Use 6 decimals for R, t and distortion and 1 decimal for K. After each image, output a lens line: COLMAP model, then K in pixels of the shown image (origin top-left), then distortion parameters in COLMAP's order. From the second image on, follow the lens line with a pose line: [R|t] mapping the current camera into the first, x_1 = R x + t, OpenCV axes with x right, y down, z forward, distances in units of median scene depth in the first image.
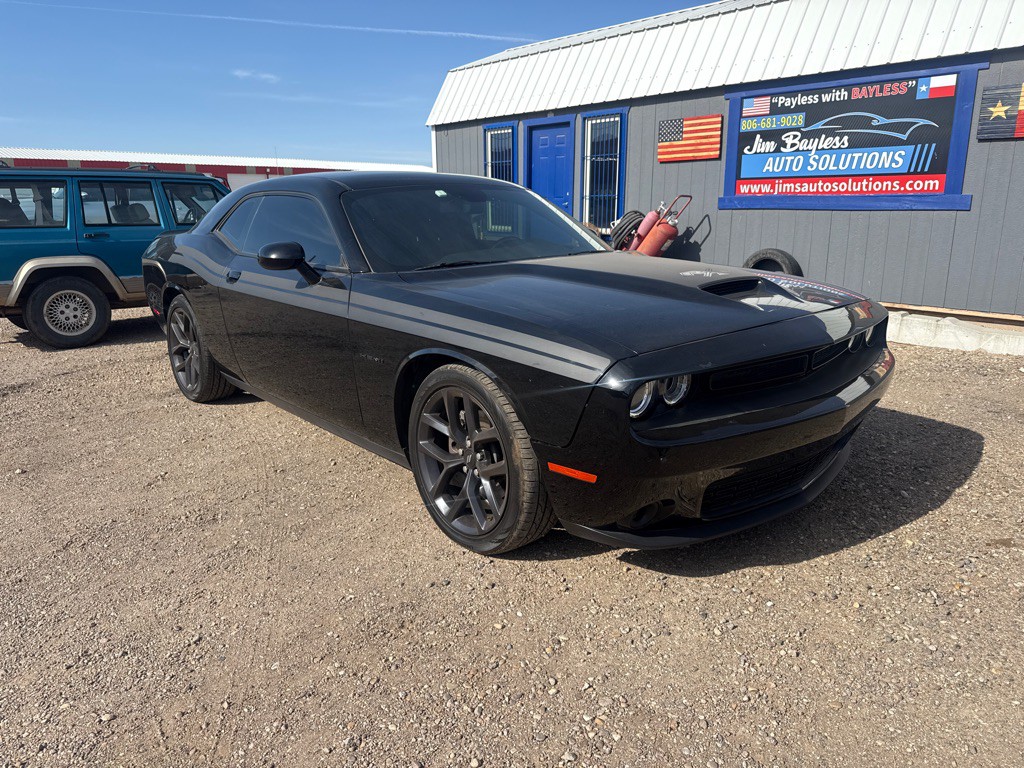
lens RADIAL K [[721.6, 0, 509.6], [0, 721.6, 386.5], [0, 0, 1]] dist [0.020915, -0.026179]
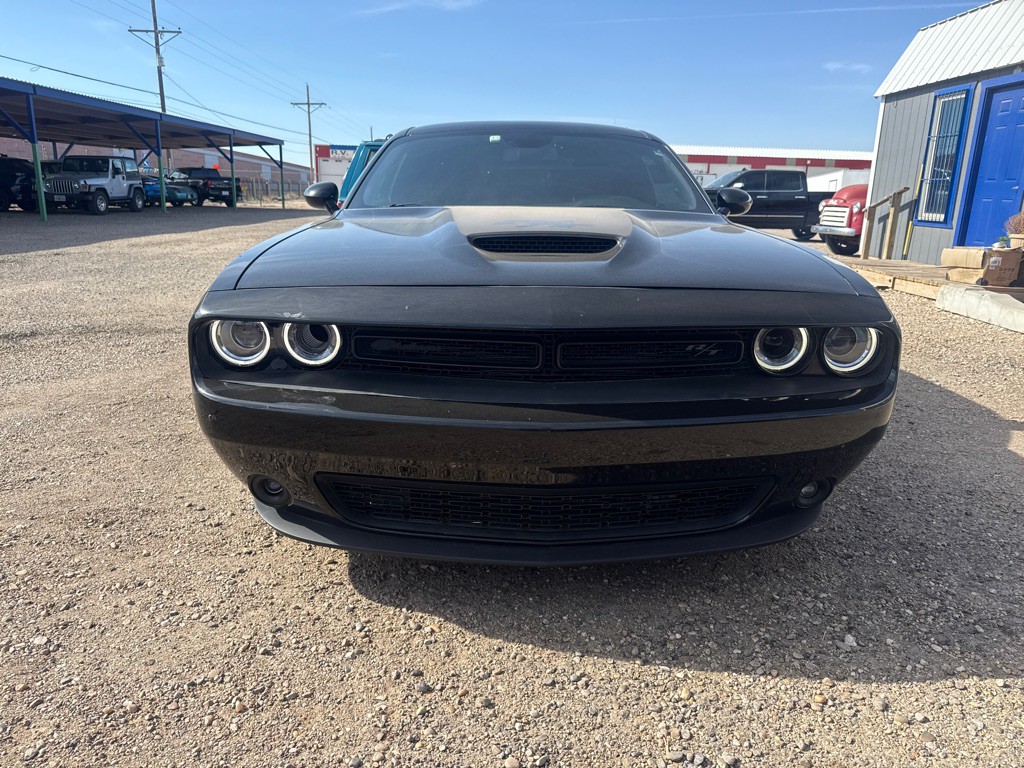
lens RADIAL K [[721.6, 0, 512.8], [0, 721.6, 378.2], [0, 0, 1]] dist [0.020915, -0.026179]
pose [[0.757898, 0.188103, -0.624666, 0.268065], [-0.189804, 0.979686, 0.064723, -0.016085], [0.624151, 0.069511, 0.778206, 0.154622]]
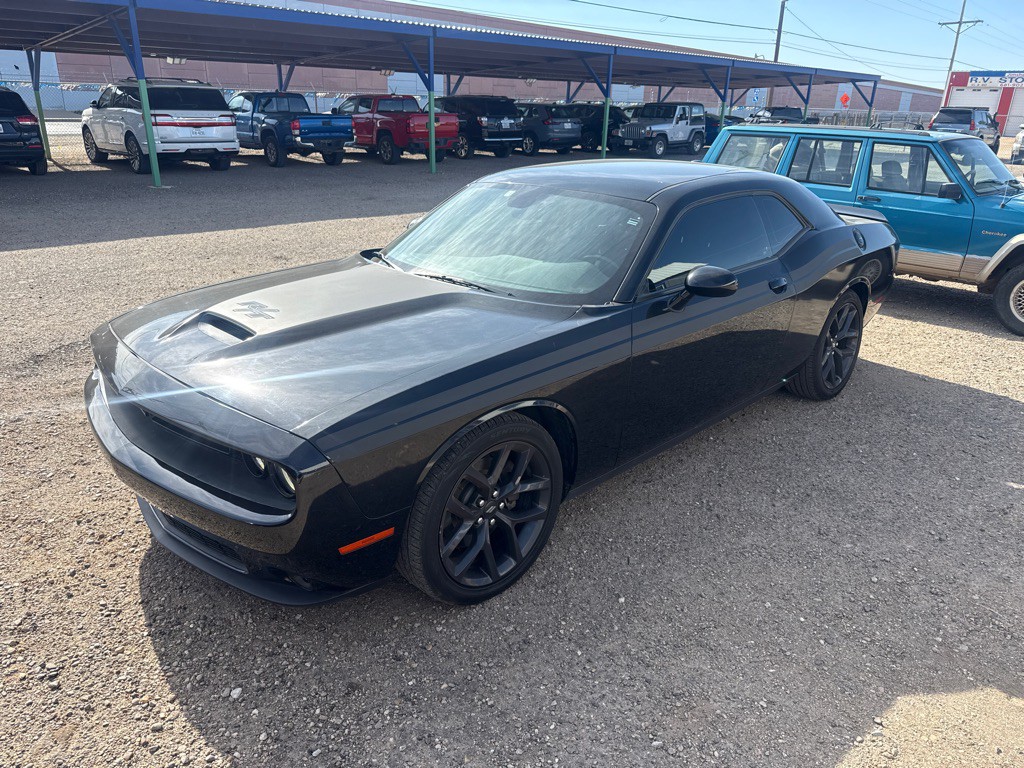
lens RADIAL K [[721.6, 0, 511.3], [0, 721.6, 379.5], [0, 0, 1]] dist [0.020915, -0.026179]
pose [[0.062658, 0.364814, -0.928970, 0.451898], [-0.269661, 0.902367, 0.336179, -0.180135], [0.960915, 0.229442, 0.154916, 0.439839]]
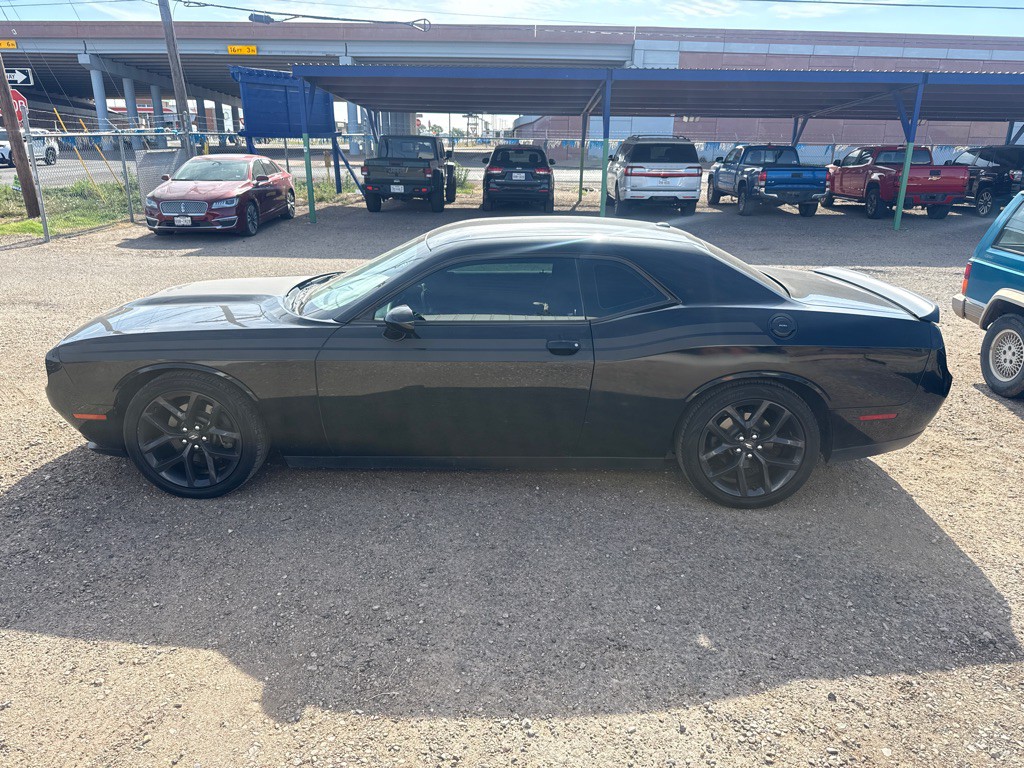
lens RADIAL K [[721.6, 0, 504.5], [0, 721.6, 381.0], [0, 0, 1]] dist [0.020915, -0.026179]
pose [[-0.665145, 0.234582, -0.708910, 0.359314], [-0.190347, 0.864743, 0.464744, -0.317248], [0.722046, 0.444061, -0.530528, 0.909900]]
